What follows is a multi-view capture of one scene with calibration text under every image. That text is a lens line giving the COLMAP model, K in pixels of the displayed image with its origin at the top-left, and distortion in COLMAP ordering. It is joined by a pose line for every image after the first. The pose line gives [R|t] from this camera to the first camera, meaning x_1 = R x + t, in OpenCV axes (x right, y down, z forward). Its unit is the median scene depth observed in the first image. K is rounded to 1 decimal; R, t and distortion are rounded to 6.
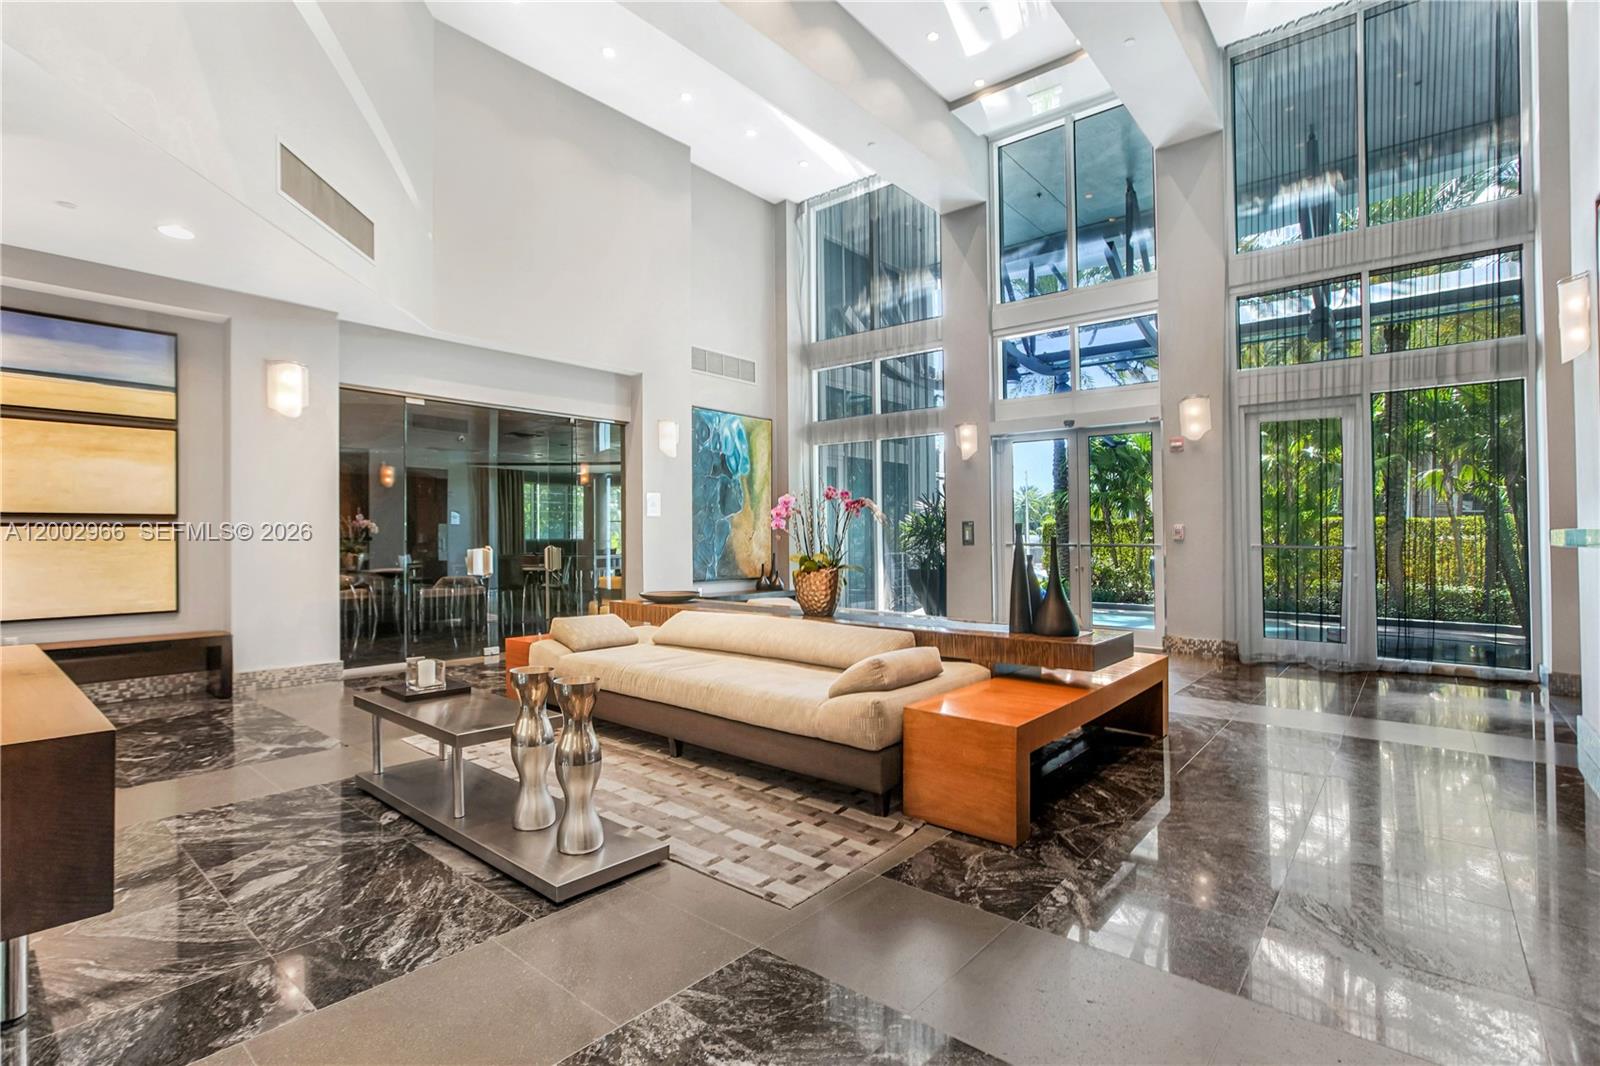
lens RADIAL K [[757.2, 0, 800.0], [0, 757.2, 533.0], [0, 0, 1]] dist [-0.030019, 0.001050]
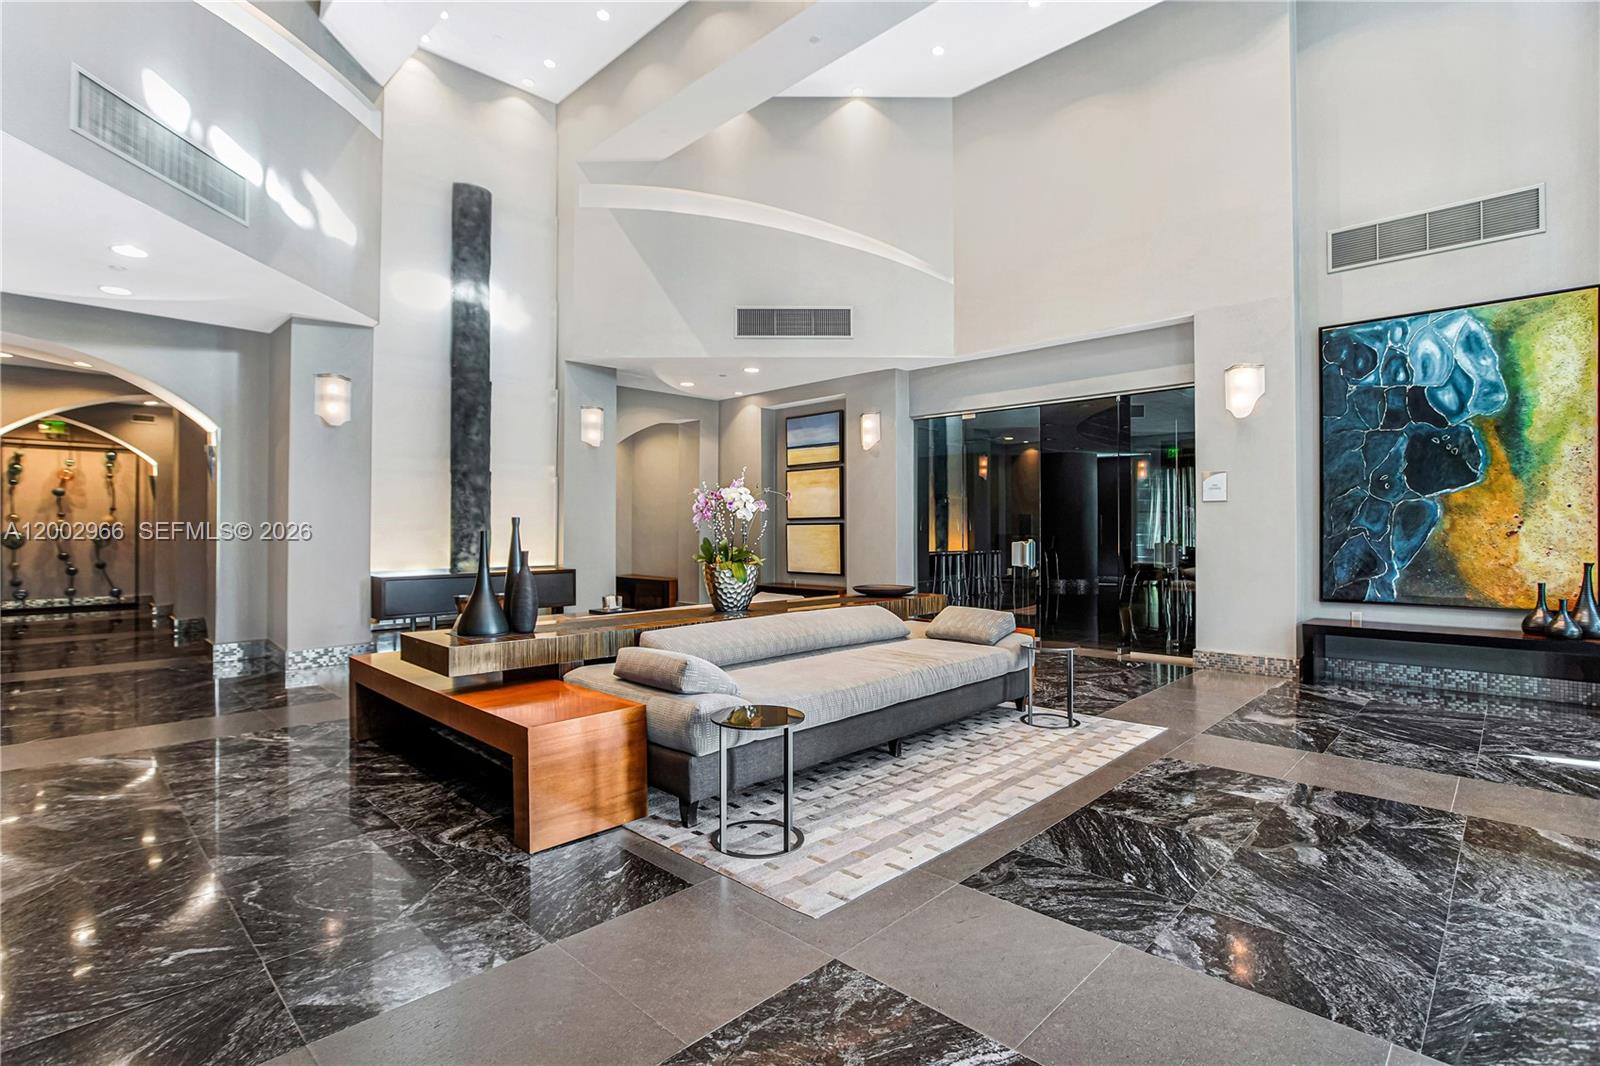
lens RADIAL K [[757.2, 0, 800.0], [0, 757.2, 533.0], [0, 0, 1]] dist [-0.030019, 0.001050]
pose [[-0.054272, 0.005692, -0.998510, 0.496715], [0.011036, 0.999926, 0.005101, -0.001066], [0.998465, -0.010743, -0.054331, 0.565080]]
